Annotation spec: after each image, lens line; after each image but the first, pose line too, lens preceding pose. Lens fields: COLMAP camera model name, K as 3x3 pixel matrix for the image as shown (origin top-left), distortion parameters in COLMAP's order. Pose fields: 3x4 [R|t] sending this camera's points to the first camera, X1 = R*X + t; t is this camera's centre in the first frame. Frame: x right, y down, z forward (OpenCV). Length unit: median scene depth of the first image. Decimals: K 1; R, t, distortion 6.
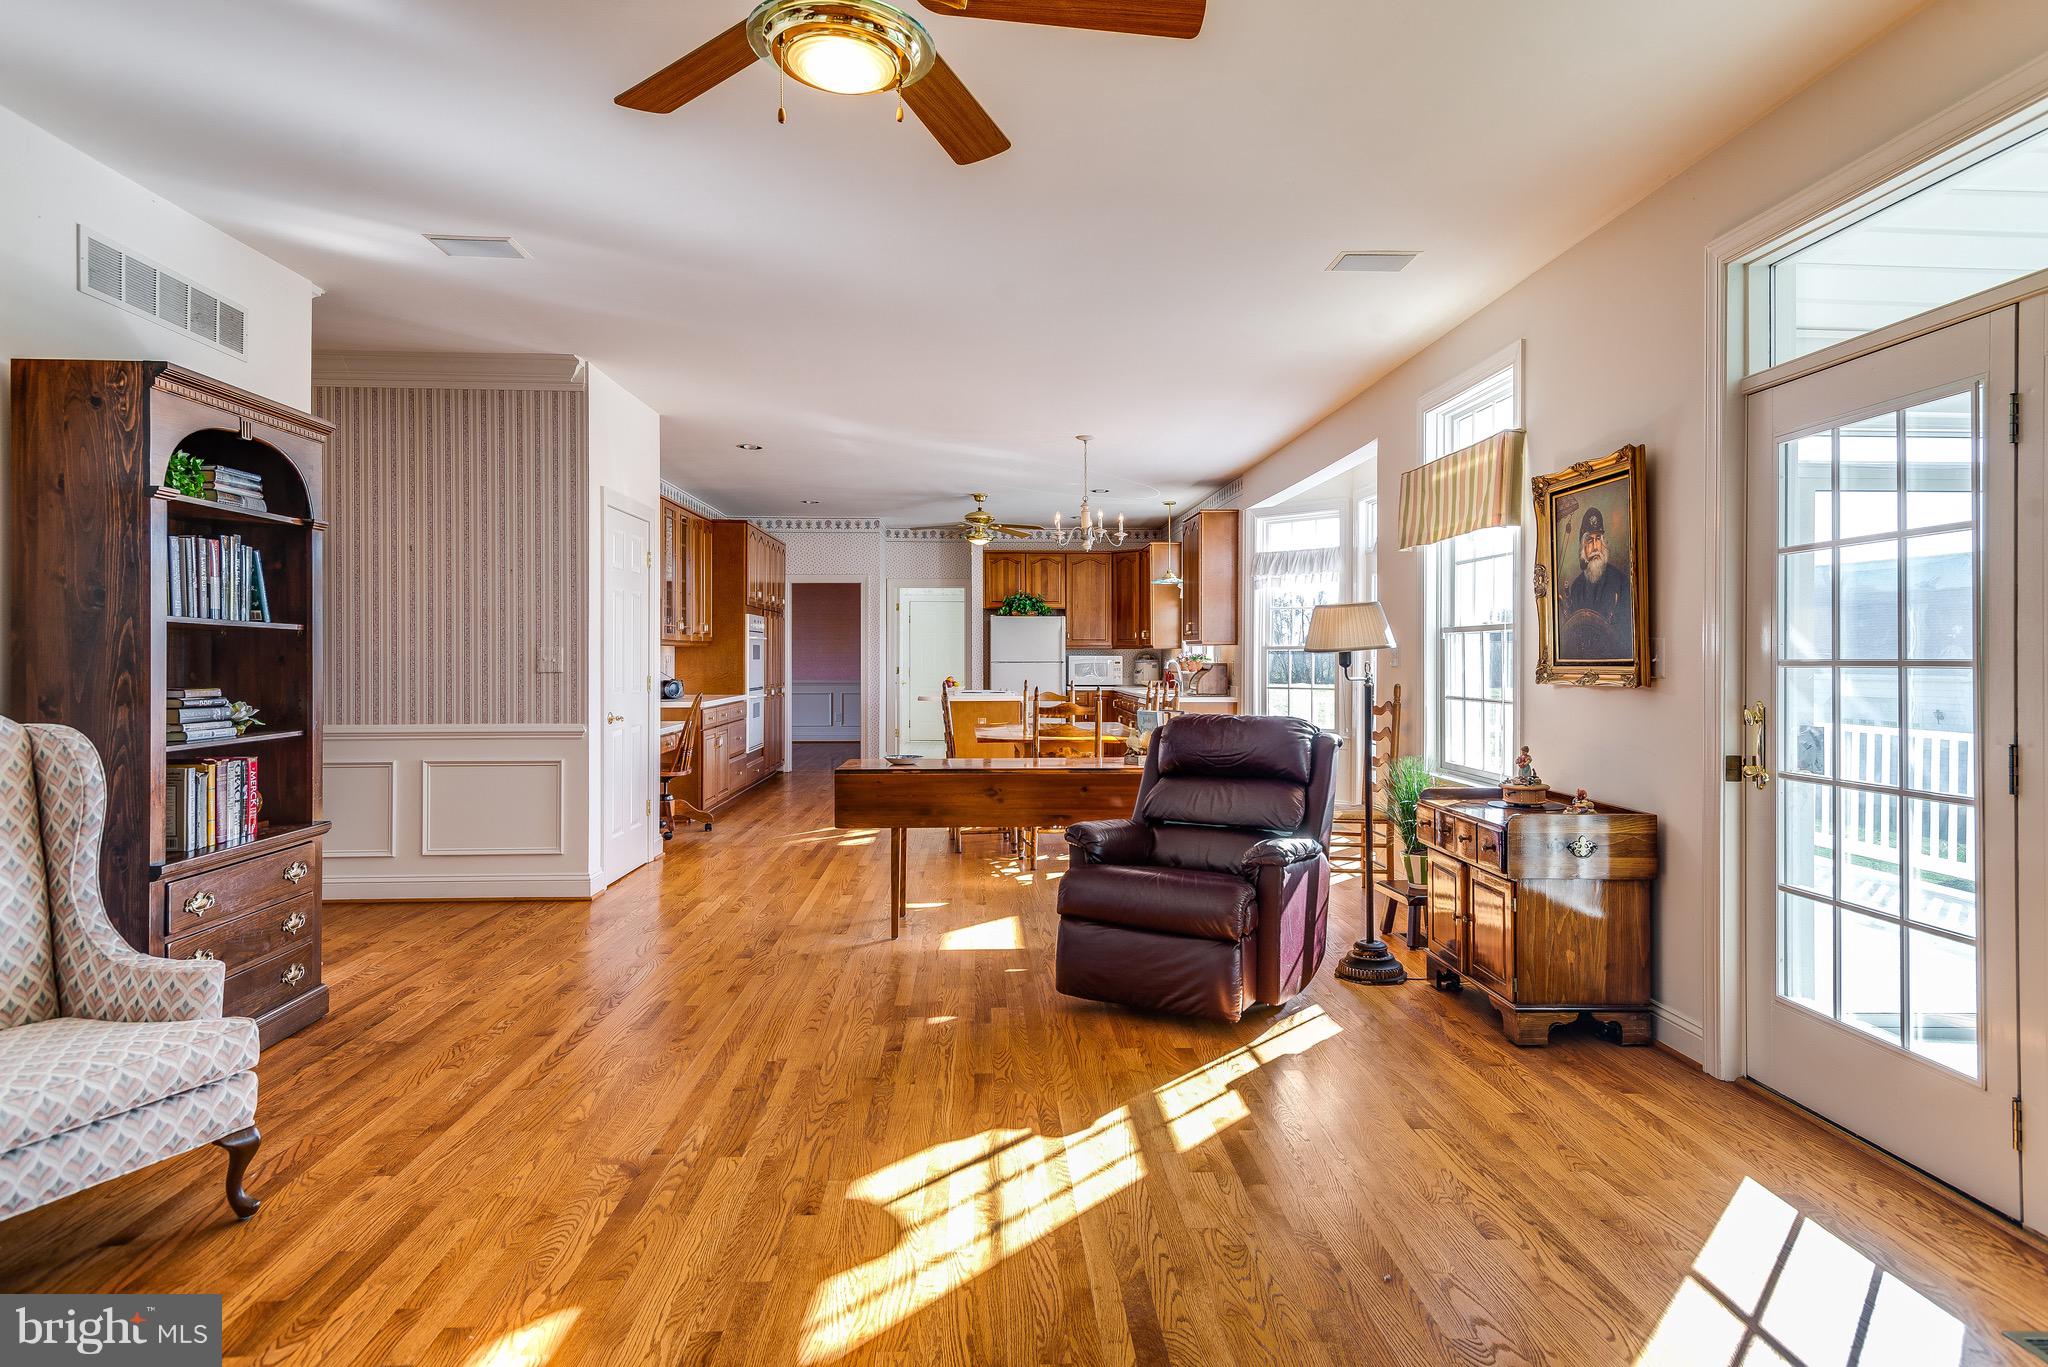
lens RADIAL K [[1193.5, 0, 1015.8], [0, 1193.5, 667.2], [0, 0, 1]] dist [0.029231, 0.000771]
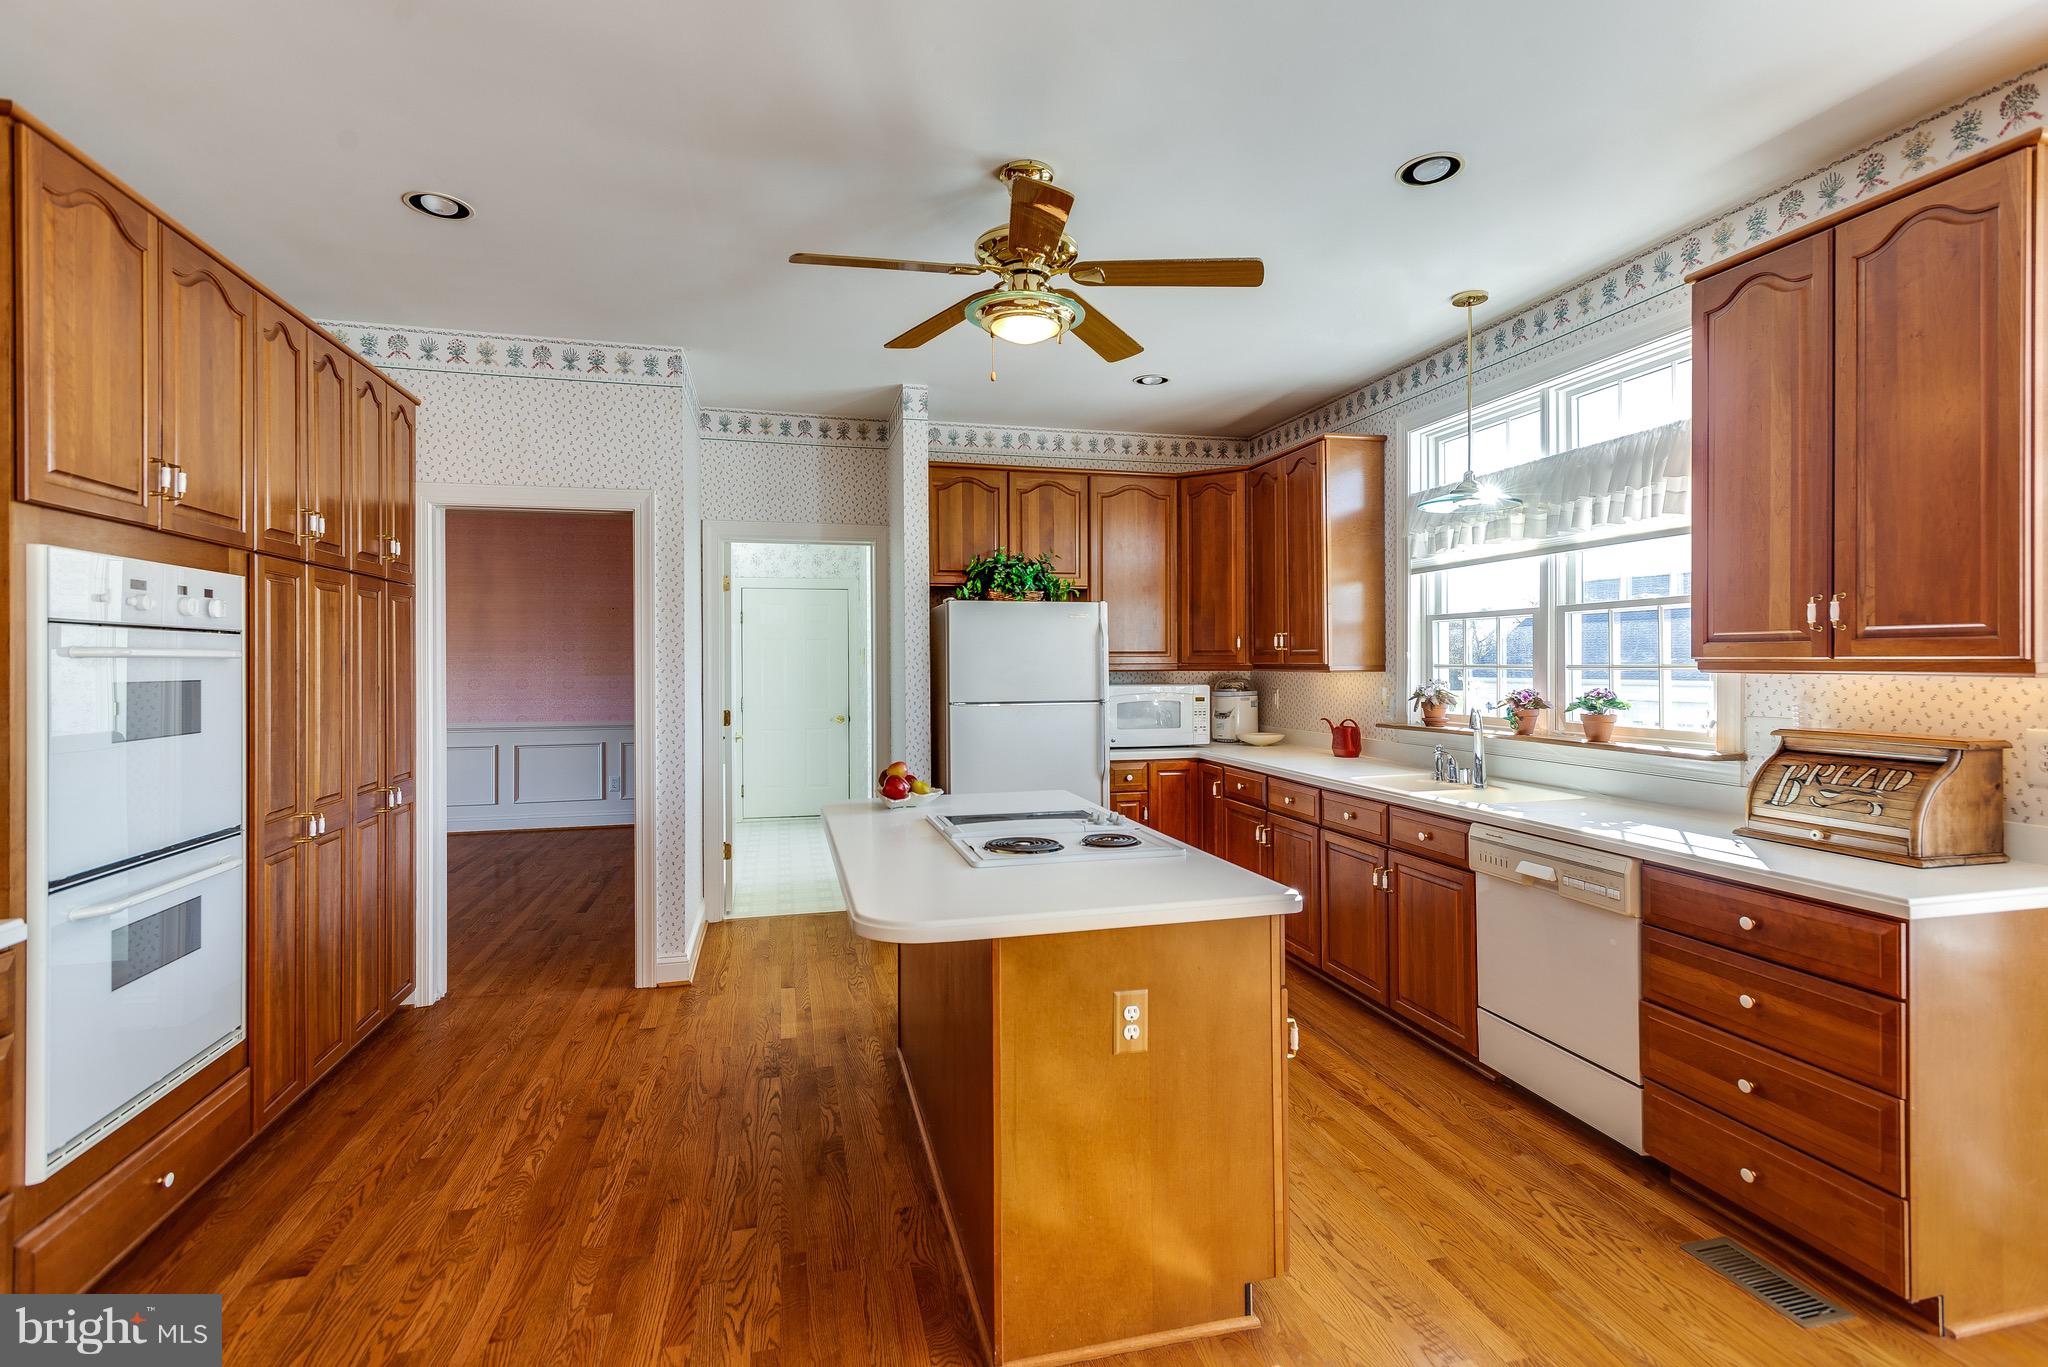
lens RADIAL K [[965.2, 0, 1027.7], [0, 965.2, 658.5], [0, 0, 1]] dist [0.010567, -0.001471]
pose [[0.976251, -0.005153, 0.216583, -0.082945], [0.008262, 0.999875, -0.013452, -0.019028], [-0.216487, 0.014922, 0.976172, 0.762584]]
